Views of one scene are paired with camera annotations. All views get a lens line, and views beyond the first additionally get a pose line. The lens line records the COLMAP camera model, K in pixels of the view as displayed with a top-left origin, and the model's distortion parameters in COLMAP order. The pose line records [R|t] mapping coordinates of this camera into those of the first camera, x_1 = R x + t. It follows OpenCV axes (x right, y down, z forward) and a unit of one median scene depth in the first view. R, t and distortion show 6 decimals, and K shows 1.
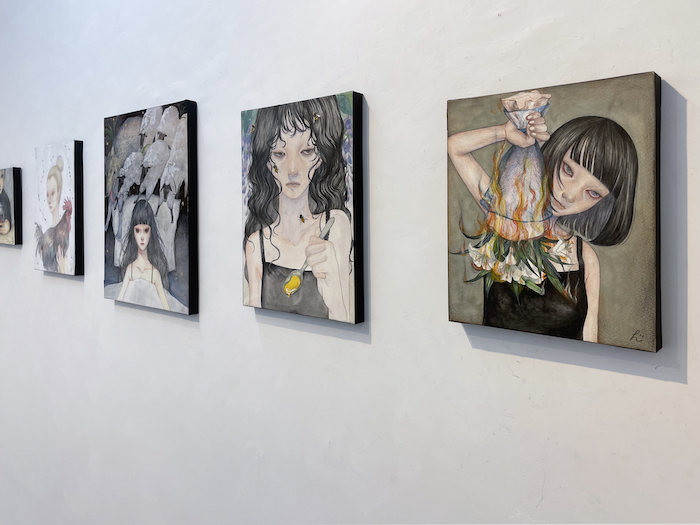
lens RADIAL K [[530.6, 0, 350.1], [0, 530.6, 265.9], [0, 0, 1]] dist [0.087894, -0.010398]
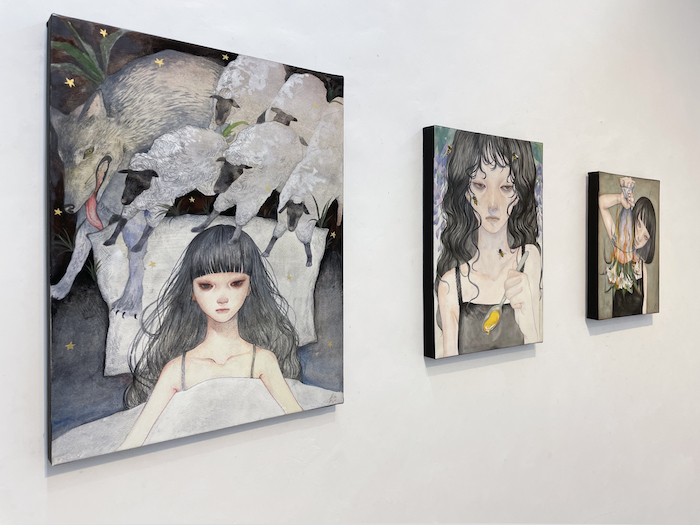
lens RADIAL K [[530.6, 0, 350.2], [0, 530.6, 256.1], [0, 0, 1]] dist [0.087894, -0.010398]
pose [[0.268625, -0.070488, 0.960662, -1.058156], [0.051550, 0.996942, 0.058735, -0.146325], [-0.961864, 0.033745, 0.271437, 0.928526]]
